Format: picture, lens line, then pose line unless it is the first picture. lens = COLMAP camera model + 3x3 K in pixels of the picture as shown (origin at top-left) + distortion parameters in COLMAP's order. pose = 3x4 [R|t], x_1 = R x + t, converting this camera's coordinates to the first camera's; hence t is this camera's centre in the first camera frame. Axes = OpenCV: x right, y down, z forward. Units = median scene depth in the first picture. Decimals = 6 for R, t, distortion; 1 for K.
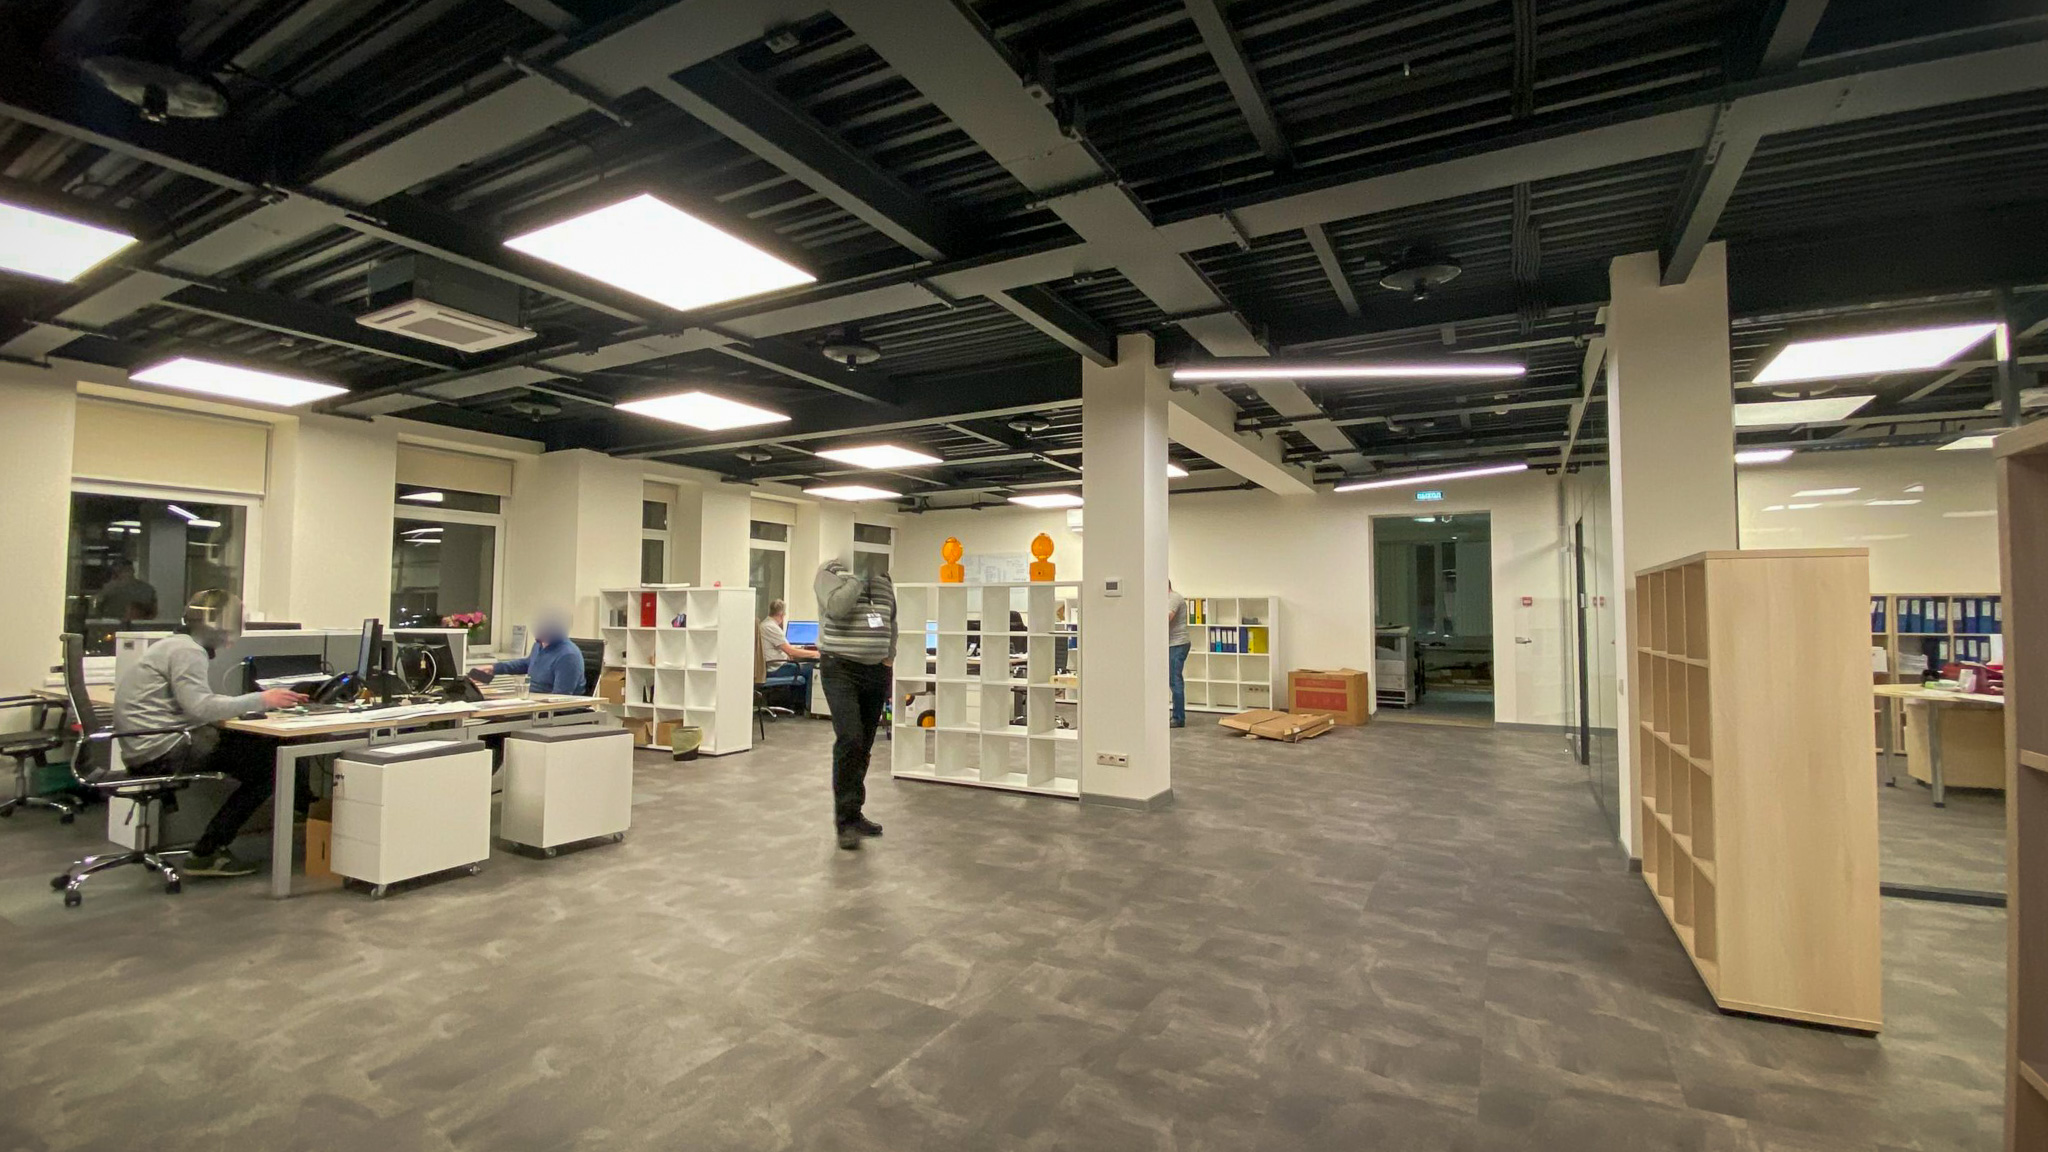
lens RADIAL K [[876.8, 0, 1014.7], [0, 876.8, 569.9], [0, 0, 1]] dist [0.074365, -0.053770]
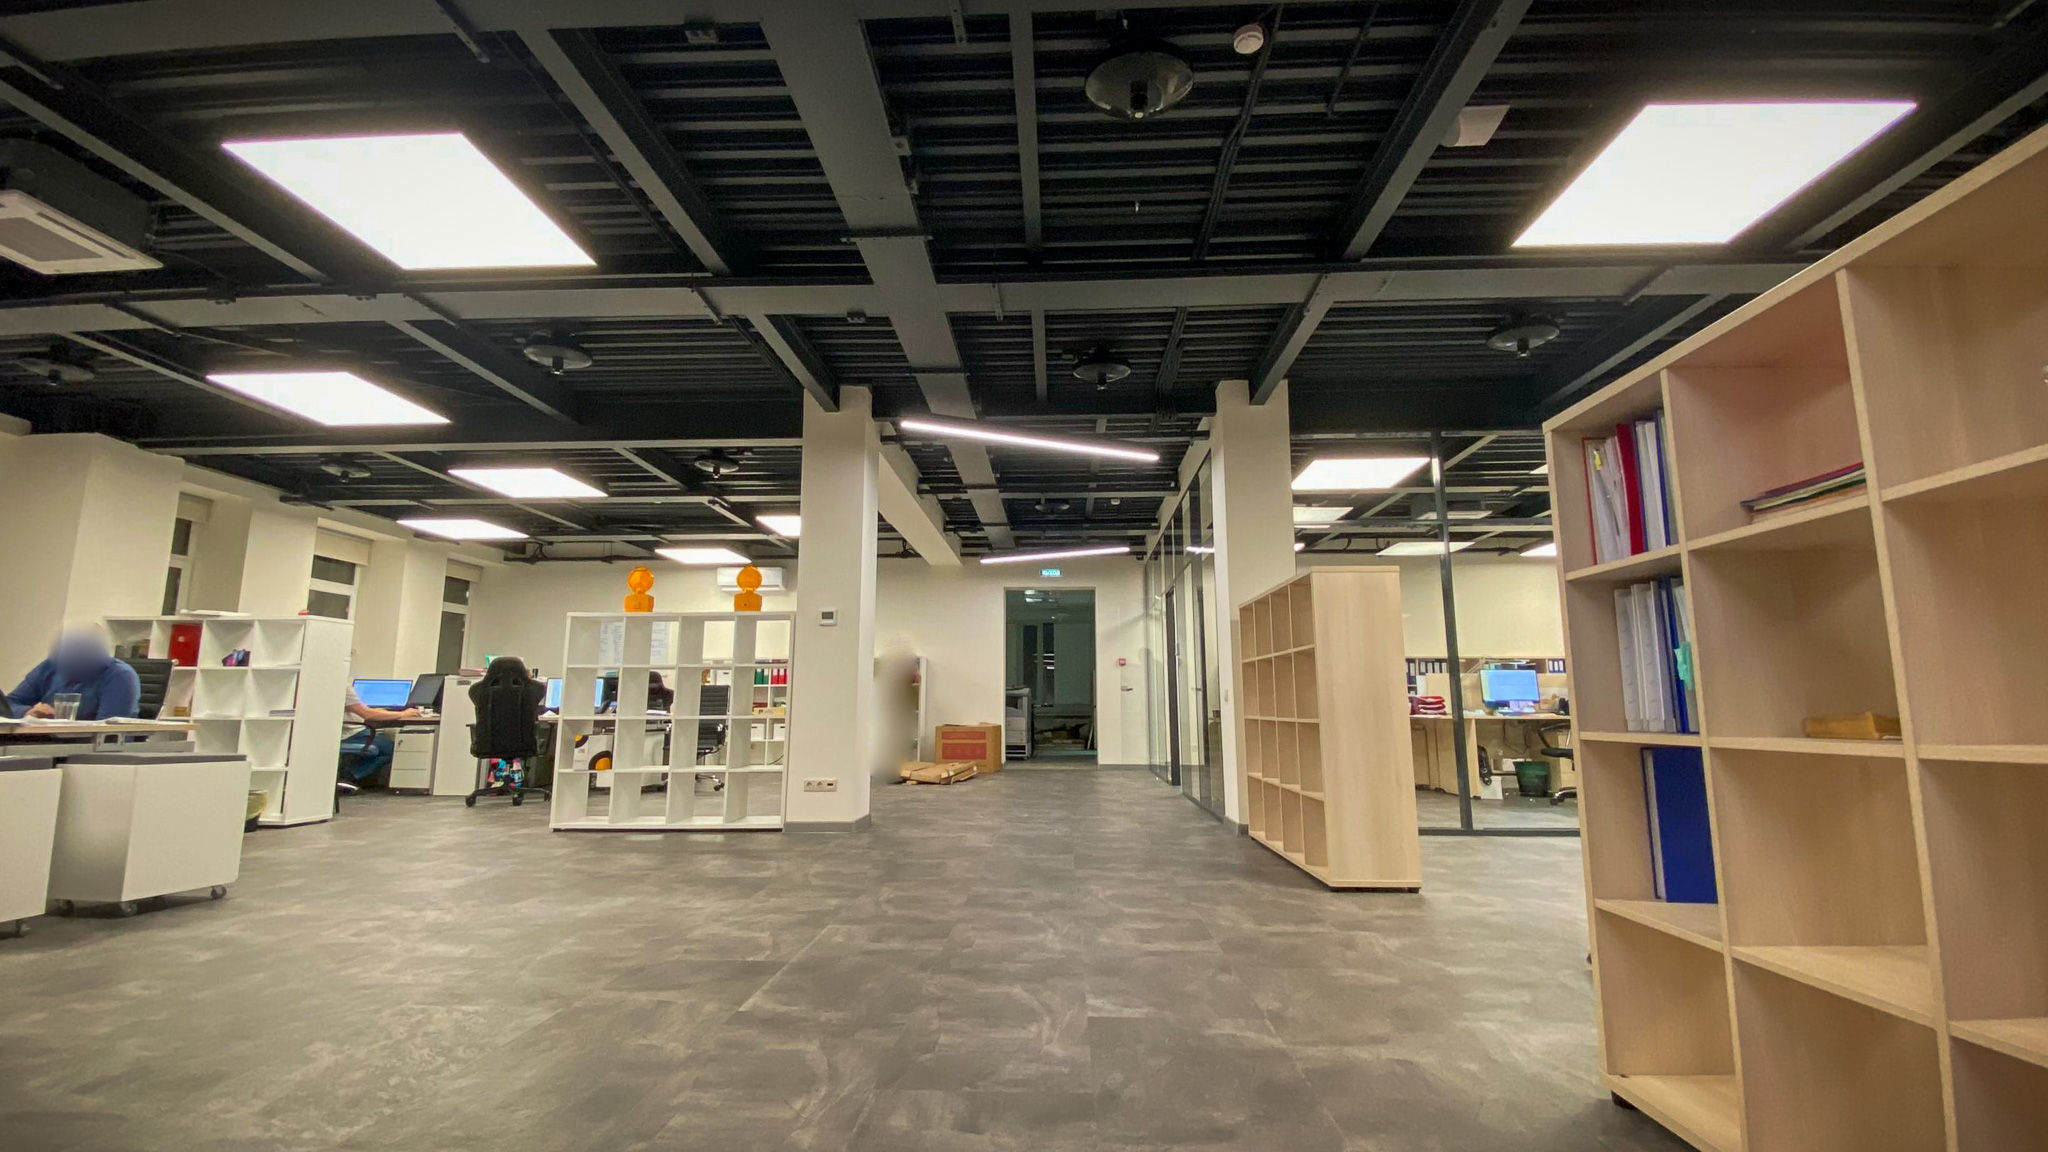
lens RADIAL K [[876.8, 0, 1014.7], [0, 876.8, 569.9], [0, 0, 1]] dist [0.074365, -0.053770]
pose [[0.901516, 0.064503, 0.427911, -0.131750], [-0.020247, 0.994033, -0.107183, 0.067616], [-0.432271, 0.087963, 0.897443, -0.039152]]
